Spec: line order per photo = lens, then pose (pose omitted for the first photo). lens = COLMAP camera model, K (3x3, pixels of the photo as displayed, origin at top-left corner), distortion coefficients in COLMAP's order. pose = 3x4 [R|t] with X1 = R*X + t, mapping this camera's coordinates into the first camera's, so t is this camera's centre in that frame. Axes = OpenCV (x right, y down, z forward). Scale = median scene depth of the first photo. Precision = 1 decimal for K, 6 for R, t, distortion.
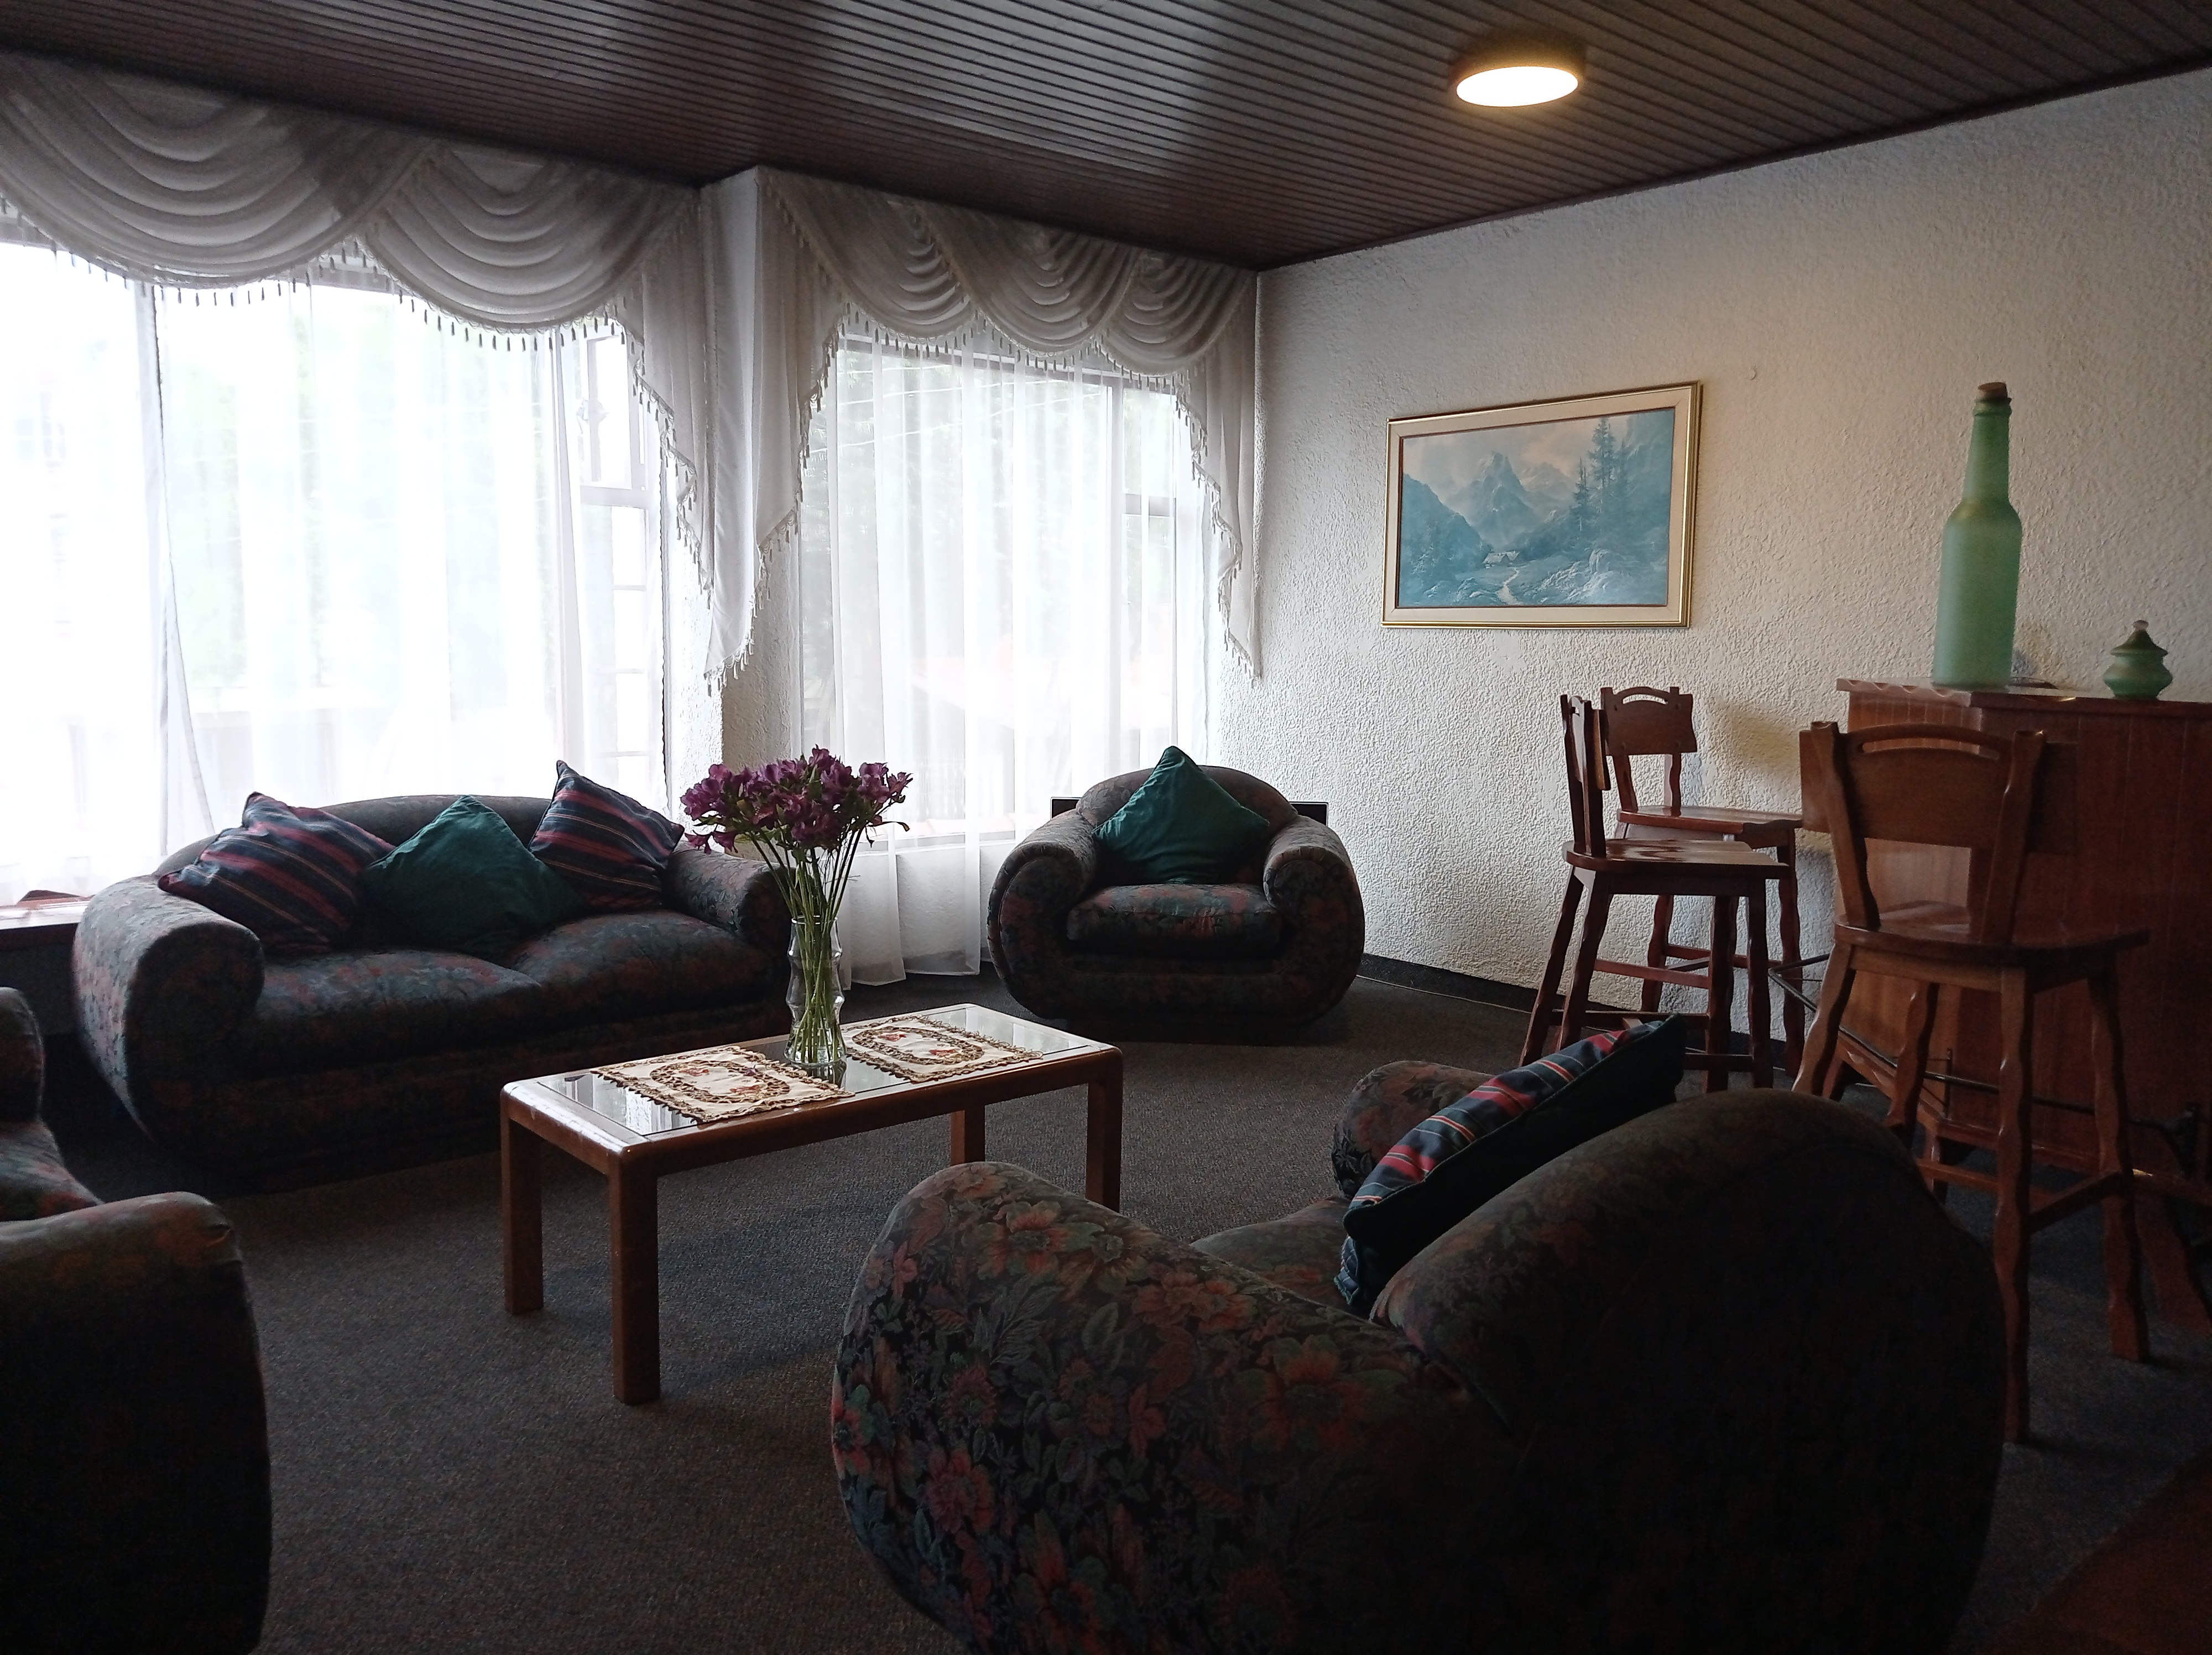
lens RADIAL K [[1684.1, 0, 1098.0], [0, 1684.1, 829.6], [0, 0, 1]] dist [0.113386, -0.178899]
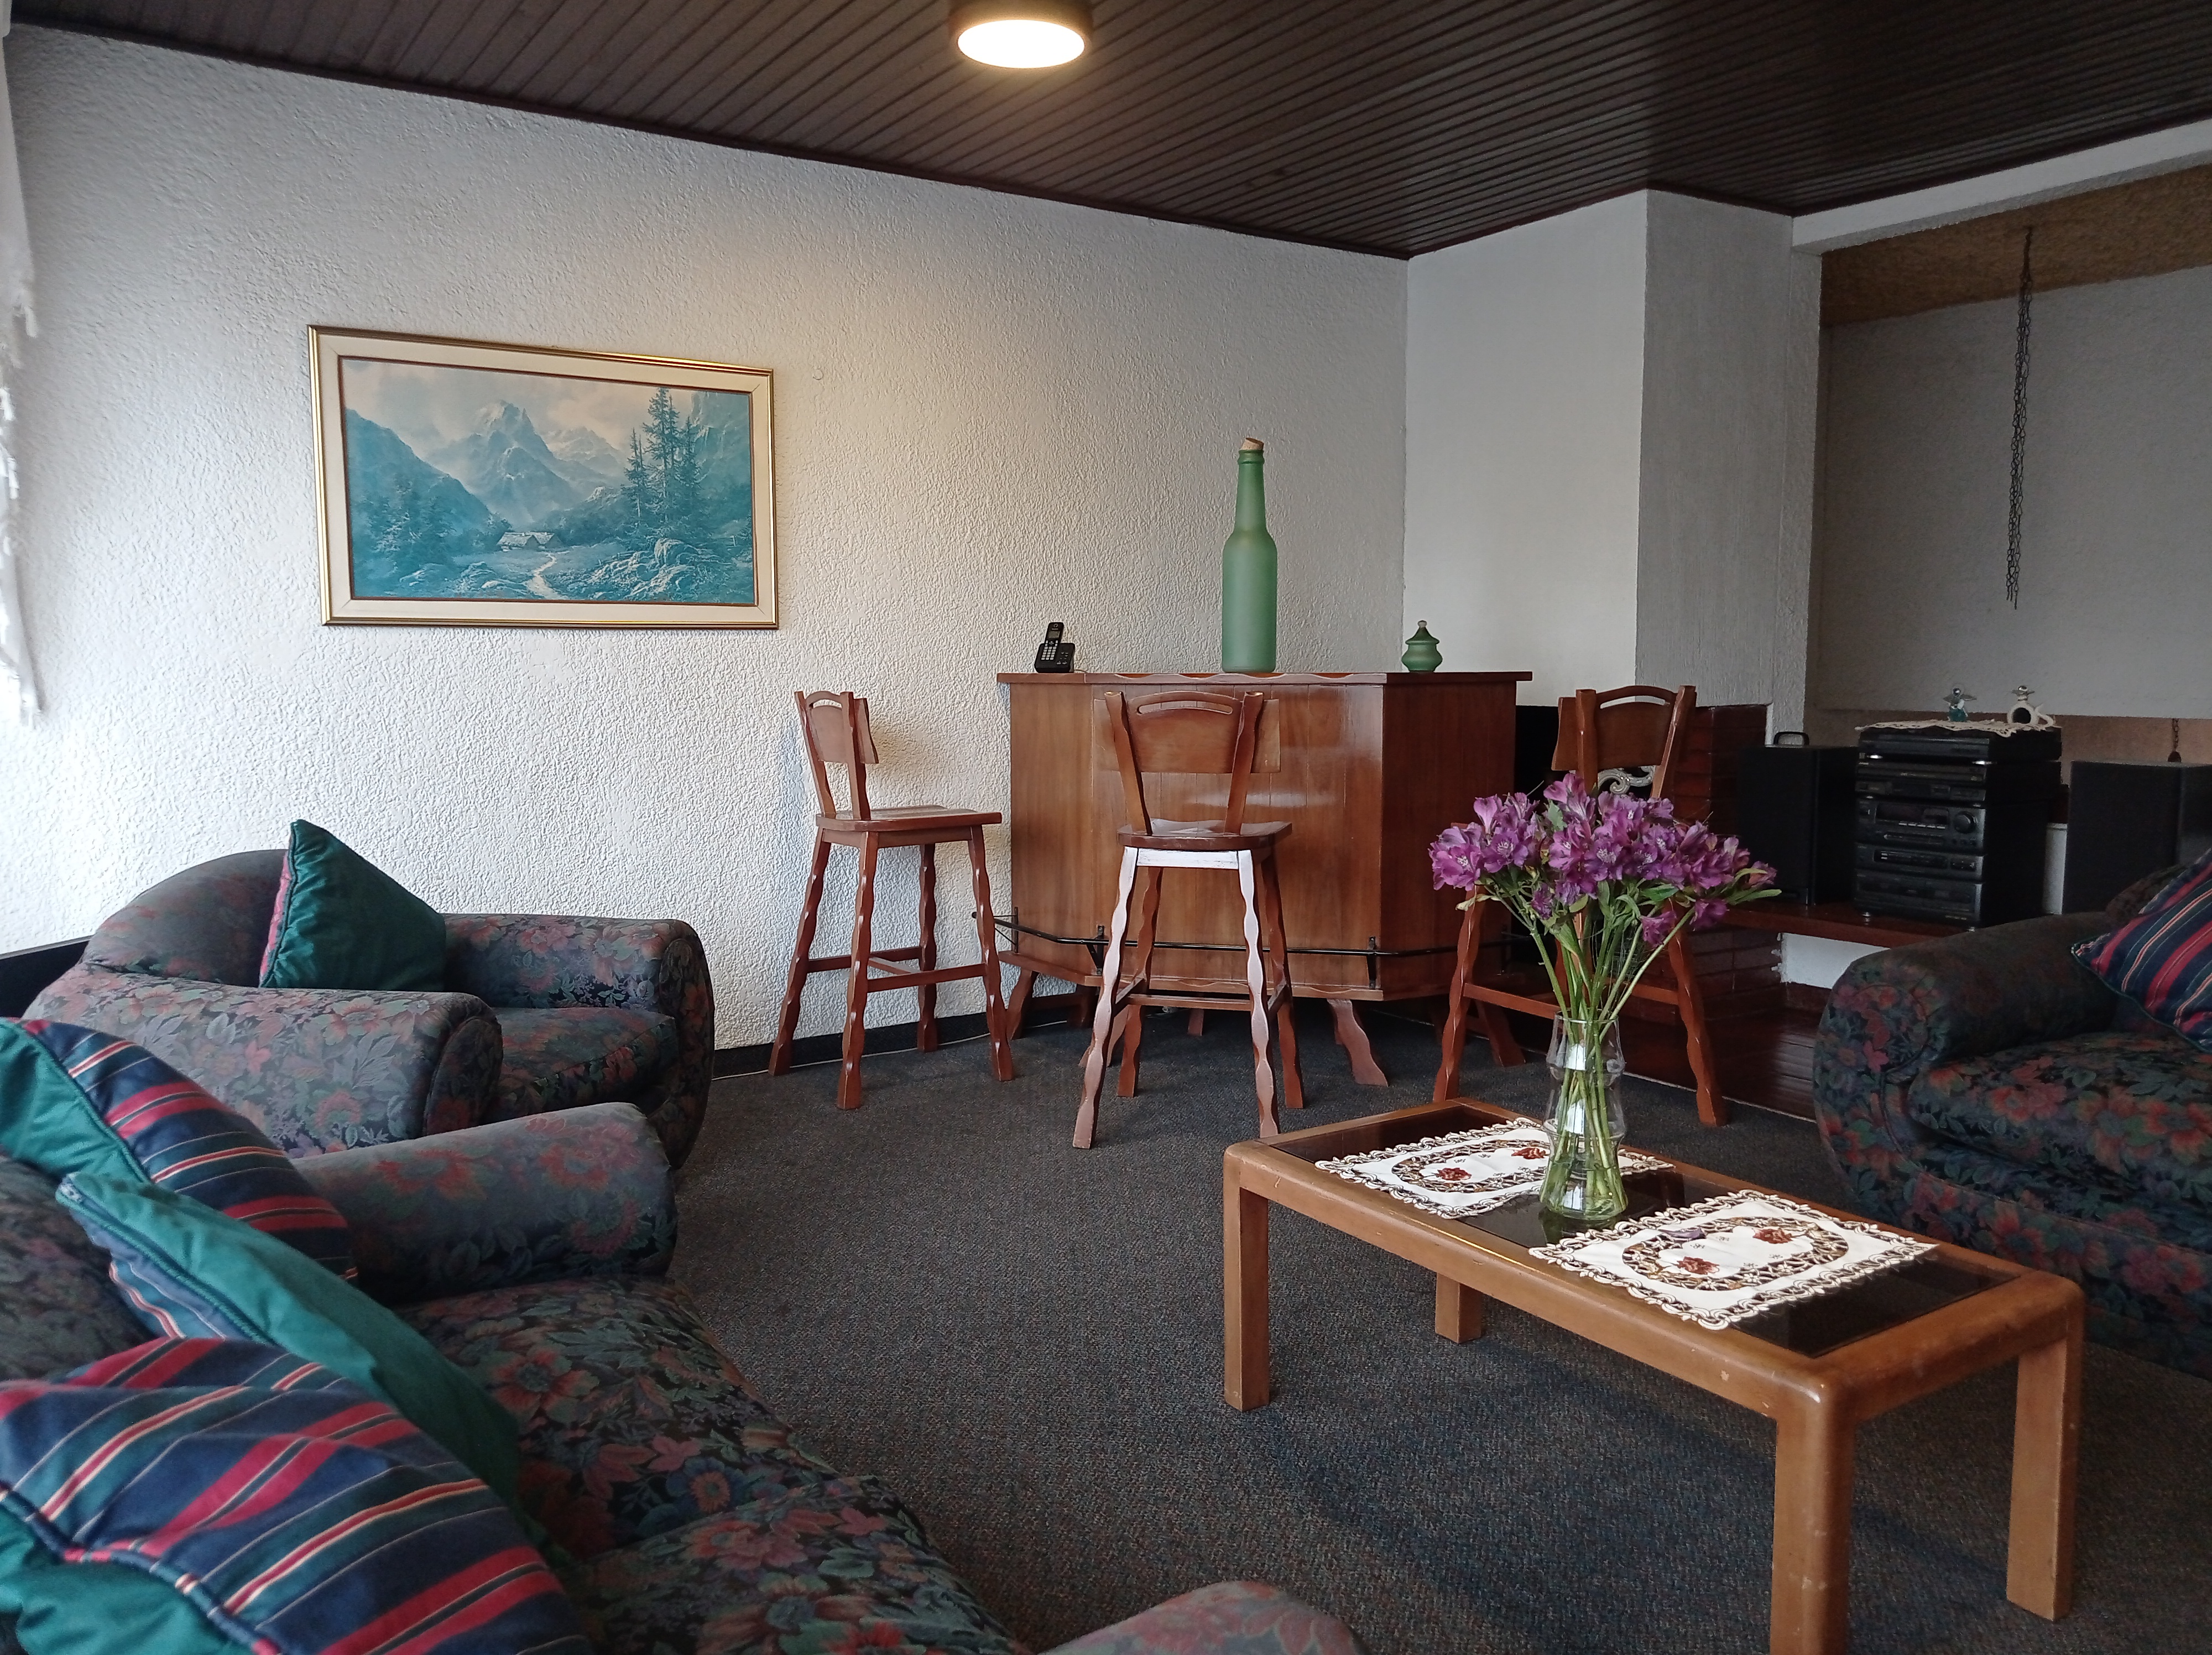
lens RADIAL K [[1684.1, 0, 1098.0], [0, 1684.1, 829.6], [0, 0, 1]] dist [0.113386, -0.178899]
pose [[0.121443, -0.111029, 0.986369, -0.539975], [0.124390, 0.987593, 0.095852, -0.071586], [-0.984773, 0.111054, 0.133747, 0.664037]]
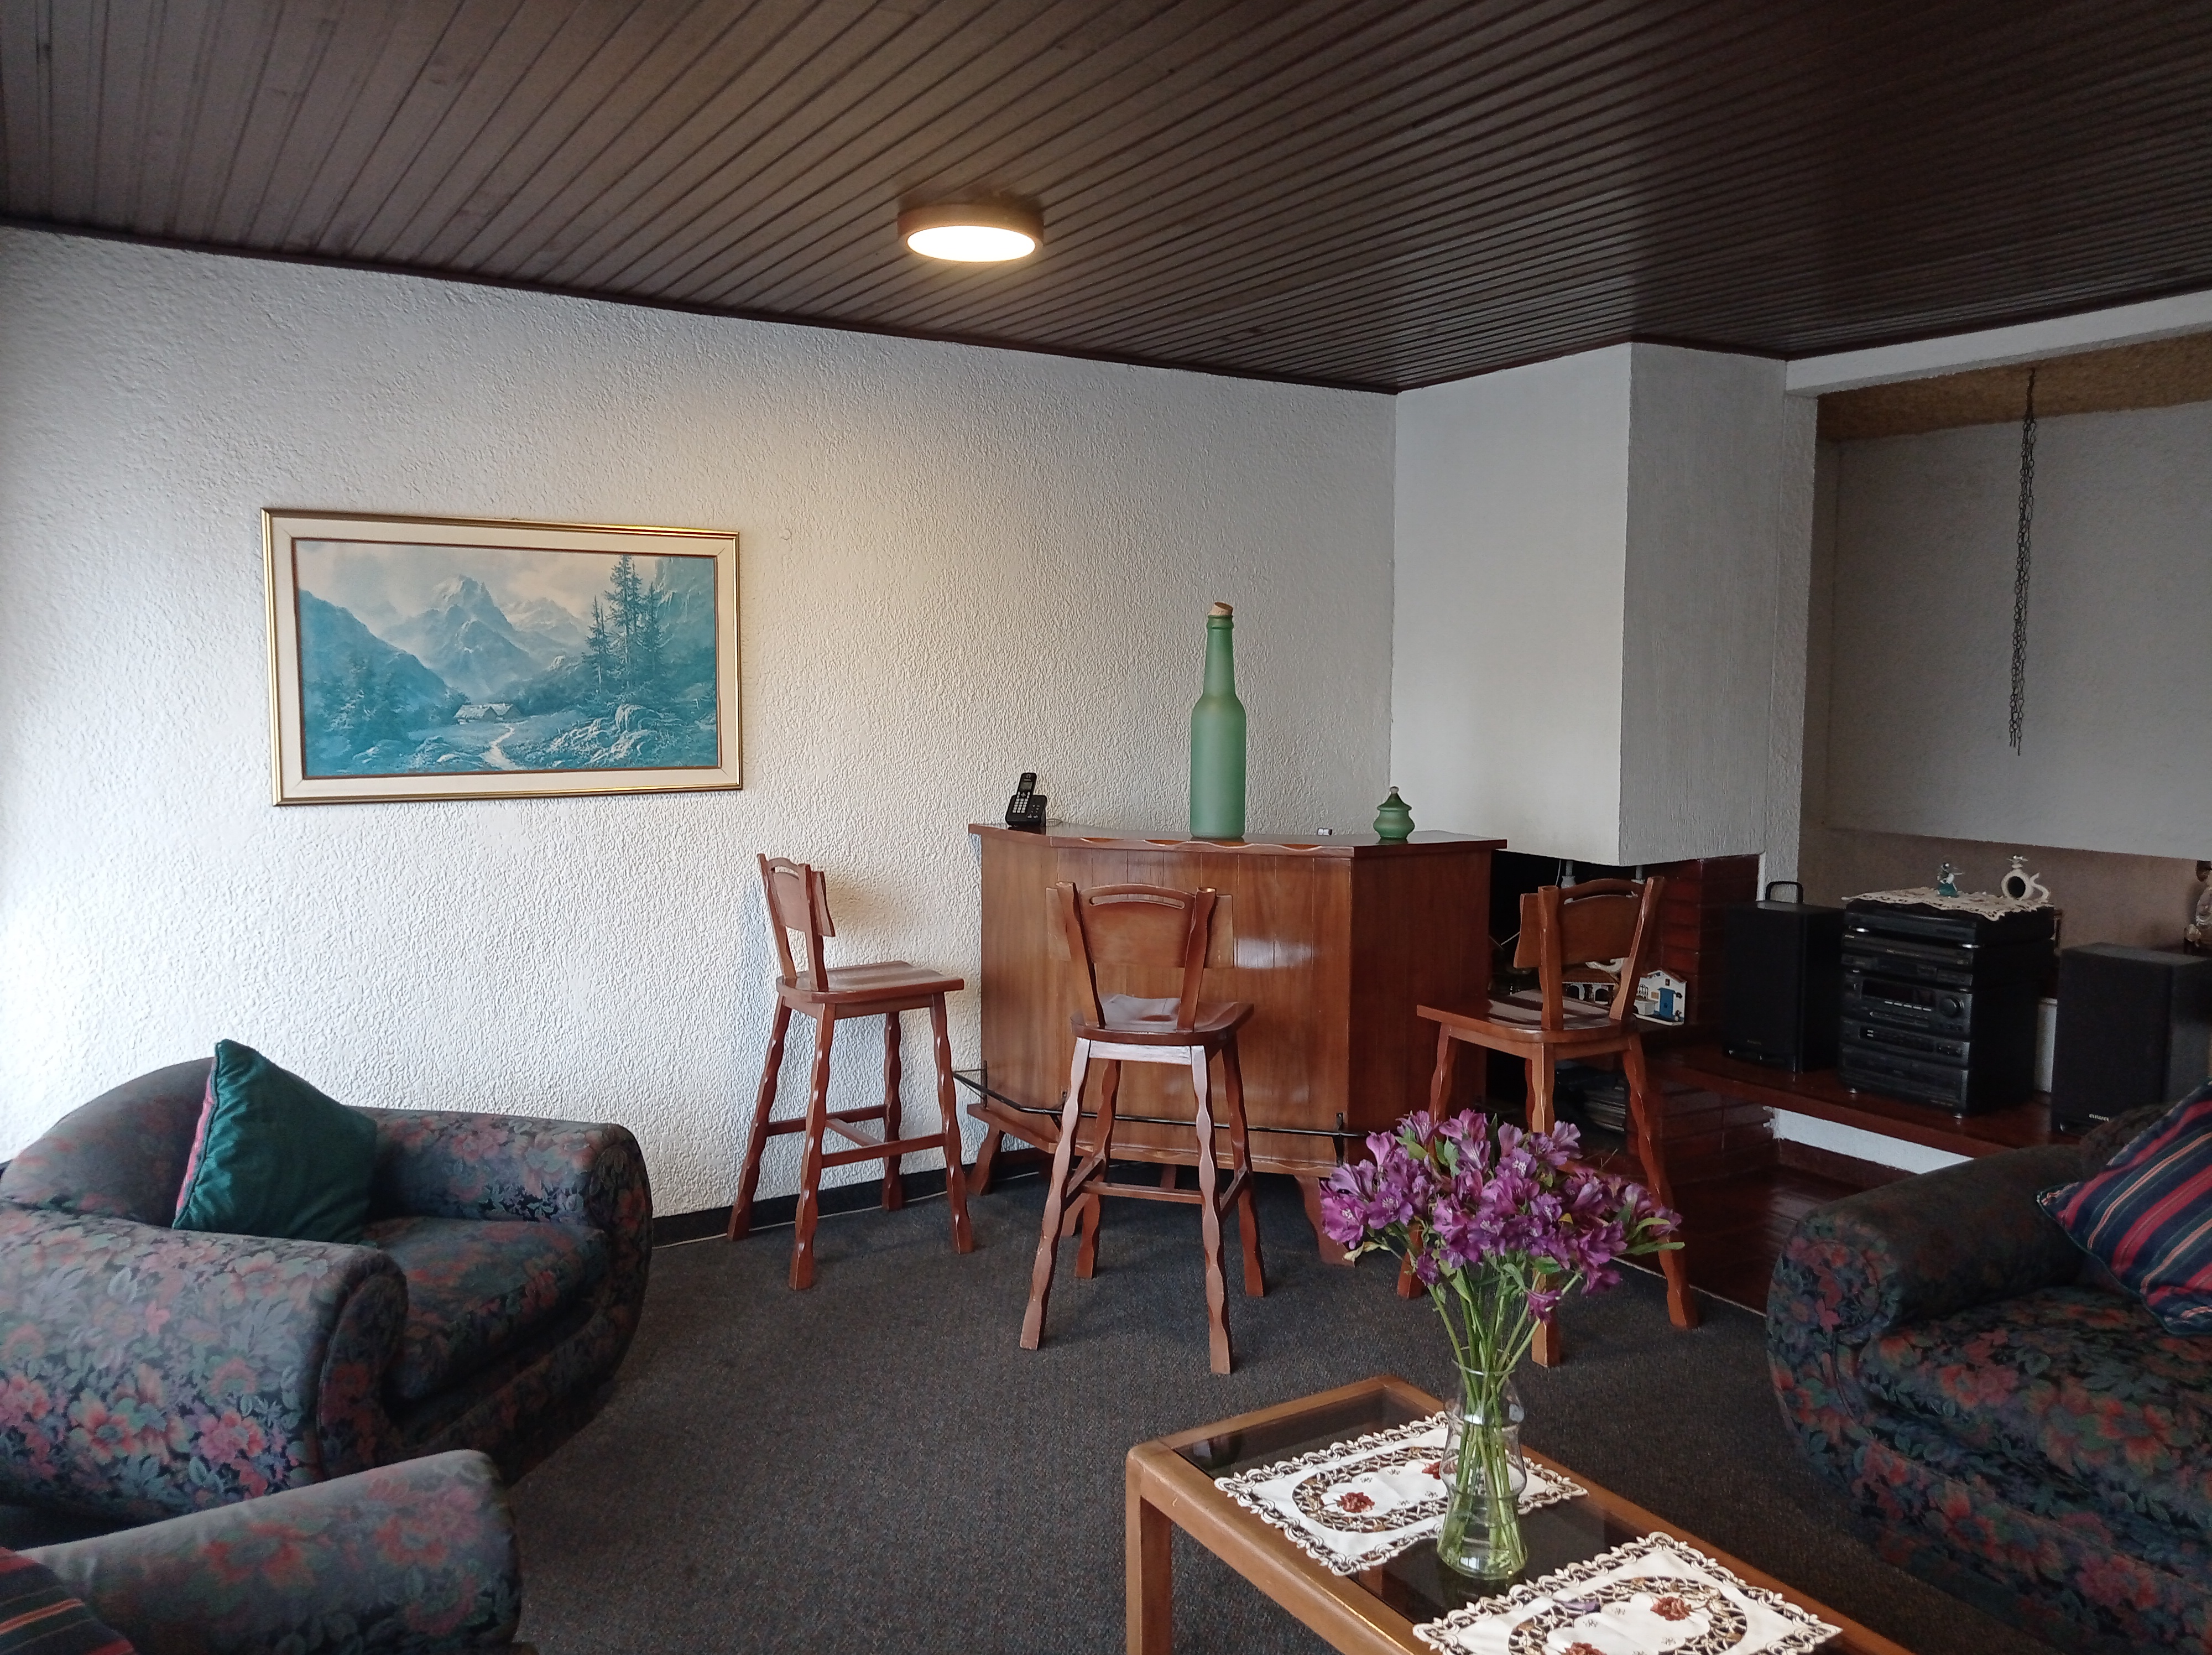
lens RADIAL K [[1684.1, 0, 1098.0], [0, 1684.1, 829.6], [0, 0, 1]] dist [0.113386, -0.178899]
pose [[0.148051, -0.100960, 0.983813, -0.513228], [0.117229, 0.989554, 0.083908, -0.142395], [-0.982007, 0.102908, 0.158340, 0.617737]]
